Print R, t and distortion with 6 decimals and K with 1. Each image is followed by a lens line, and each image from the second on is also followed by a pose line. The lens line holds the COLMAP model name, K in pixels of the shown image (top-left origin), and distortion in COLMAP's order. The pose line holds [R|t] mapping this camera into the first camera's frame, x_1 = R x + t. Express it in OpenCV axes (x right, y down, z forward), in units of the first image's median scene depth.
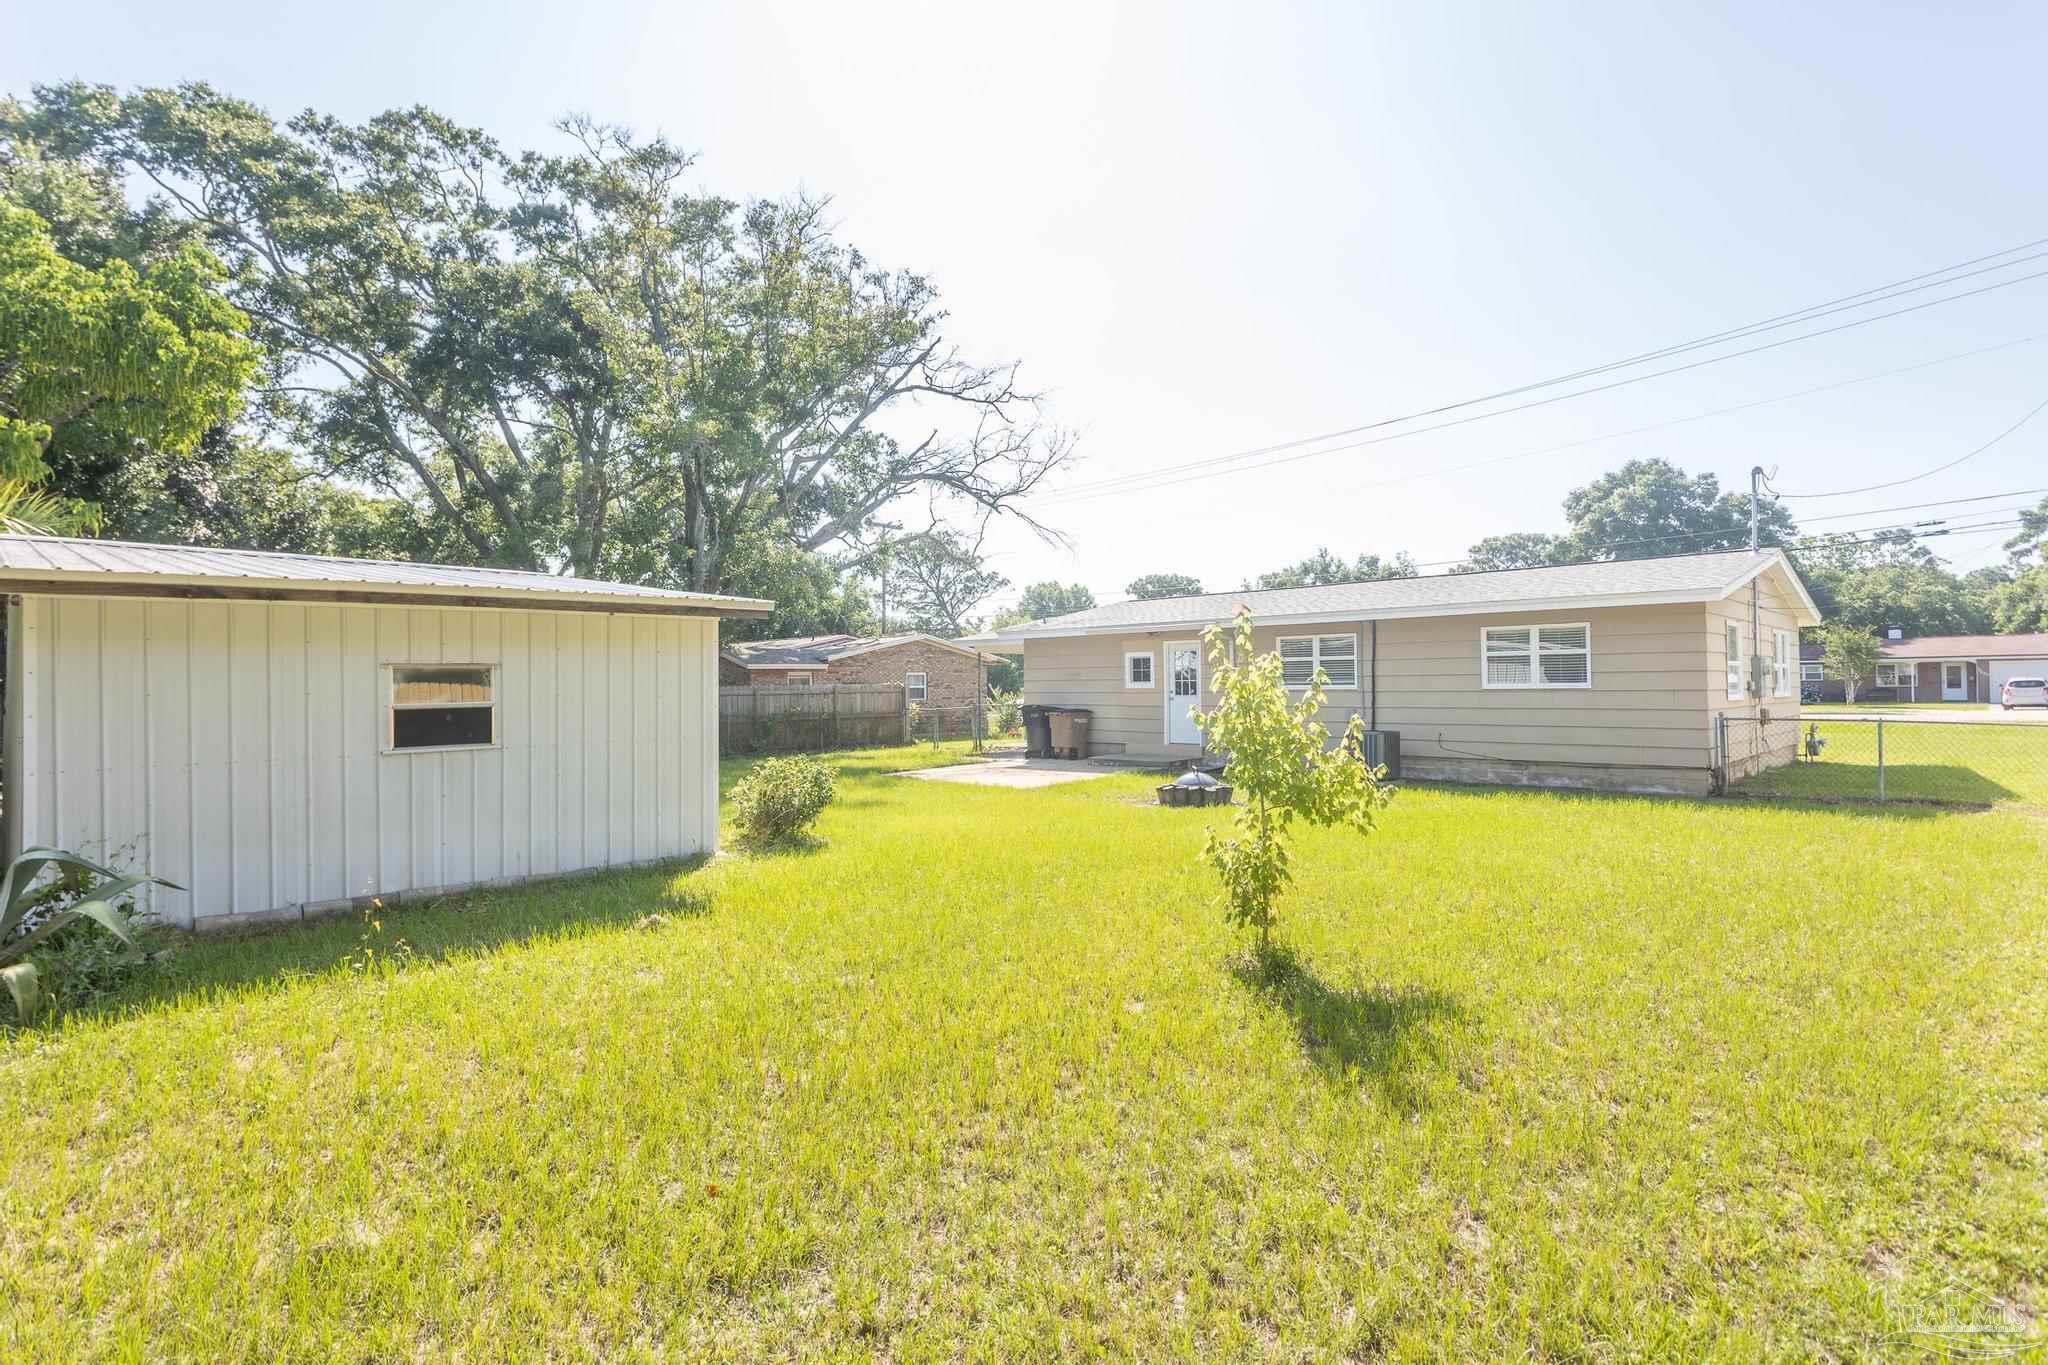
lens RADIAL K [[994.4, 0, 1039.2], [0, 994.4, 677.6], [0, 0, 1]] dist [-0.019467, 0.008519]
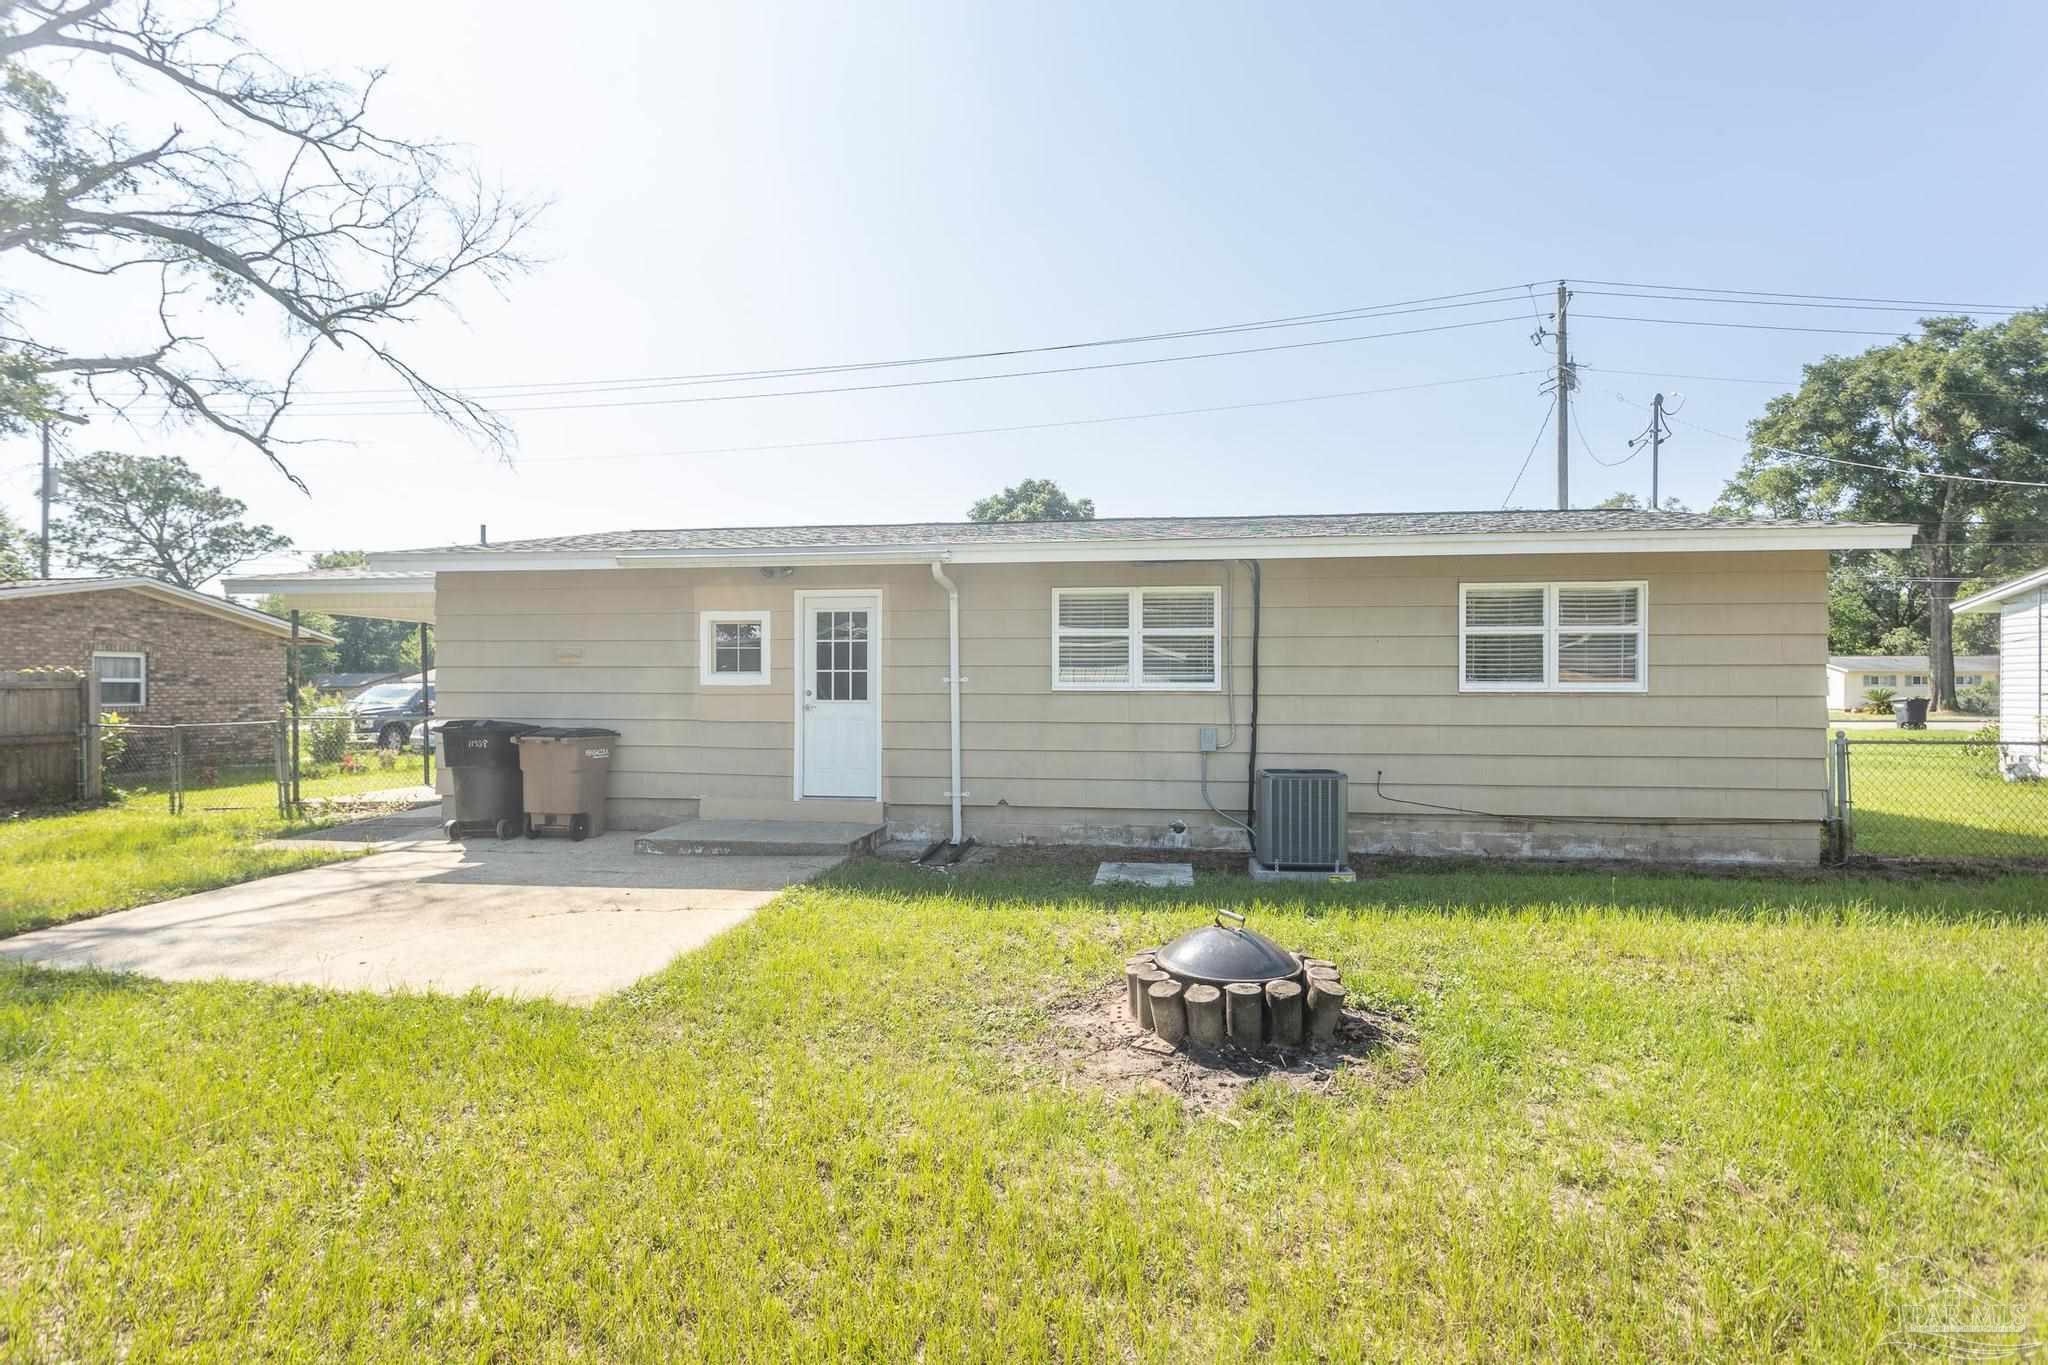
lens RADIAL K [[994.4, 0, 1030.8], [0, 994.4, 700.6], [0, 0, 1]] dist [-0.019467, 0.008519]
pose [[0.810641, 0.004596, 0.585525, -0.064822], [-0.015227, 0.999796, 0.013233, 0.009385], [-0.585345, -0.019643, 0.810546, 0.509937]]
